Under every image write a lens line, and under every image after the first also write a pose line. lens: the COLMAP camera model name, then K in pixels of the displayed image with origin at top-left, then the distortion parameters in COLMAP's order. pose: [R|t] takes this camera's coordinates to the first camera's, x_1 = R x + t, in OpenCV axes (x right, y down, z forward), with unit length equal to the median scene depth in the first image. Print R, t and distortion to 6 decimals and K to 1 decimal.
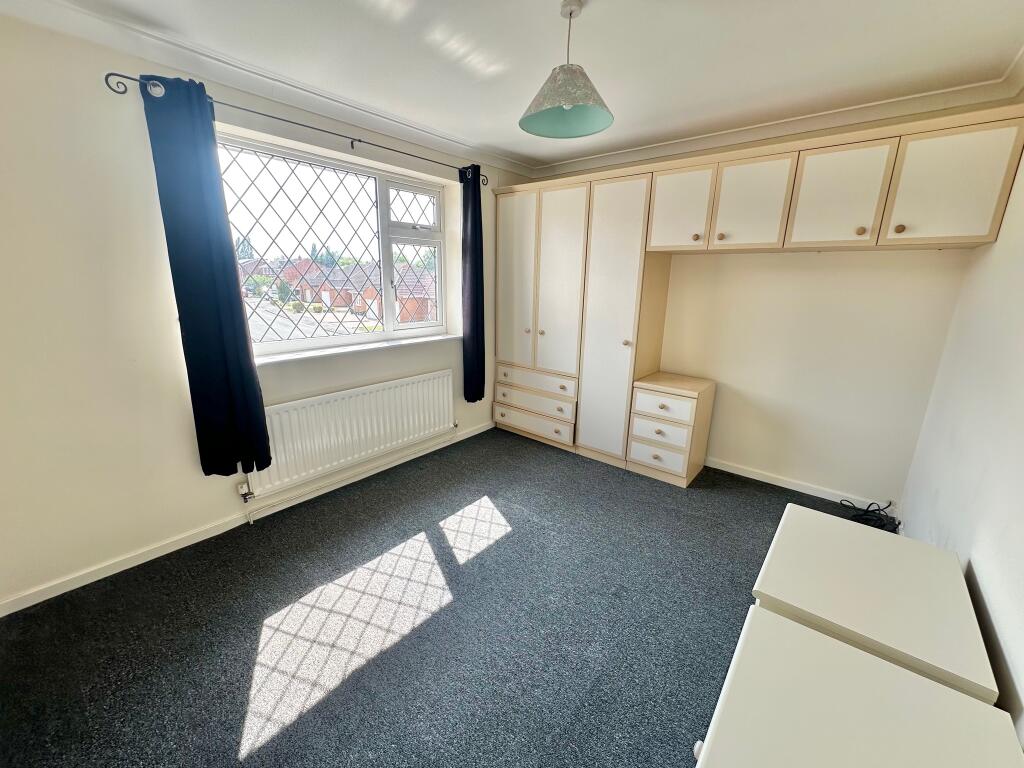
lens RADIAL K [[418.8, 0, 520.4], [0, 418.8, 381.1], [0, 0, 1]] dist [0.013398, -0.000017]
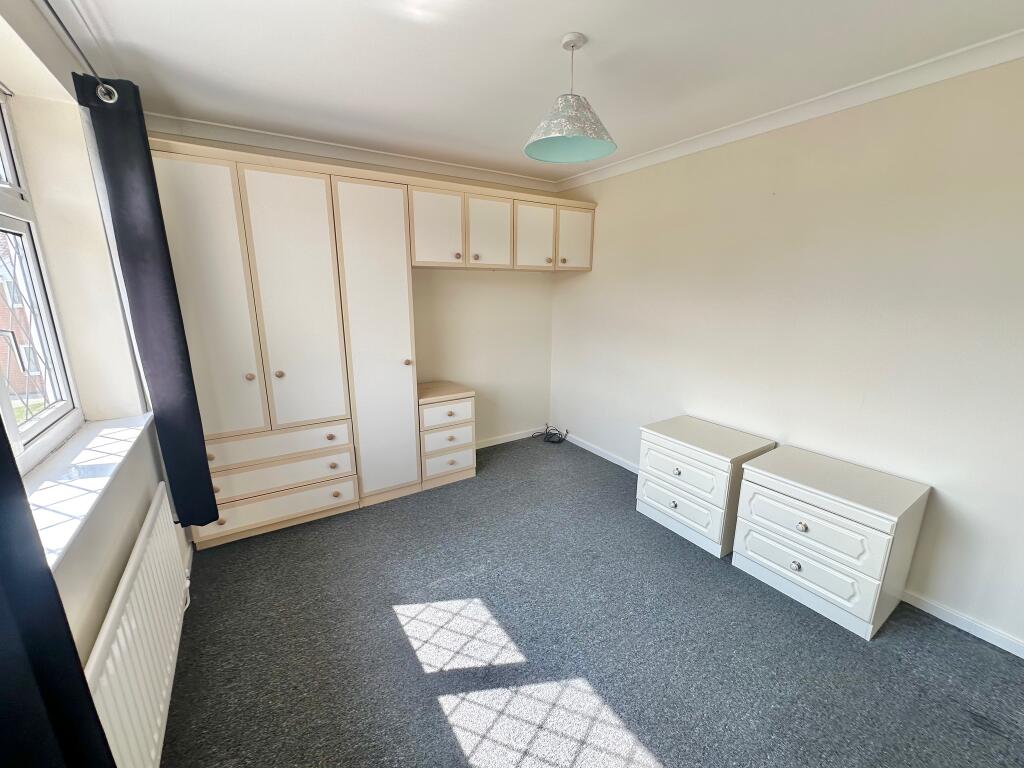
lens RADIAL K [[404.8, 0, 509.2], [0, 404.8, 384.6], [0, 0, 1]] dist [-0.008820, 0.000279]
pose [[0.303911, -0.235368, 0.923168, -0.541247], [0.238490, 0.956944, 0.165468, -0.143281], [-0.922367, 0.169879, 0.346959, 0.502921]]
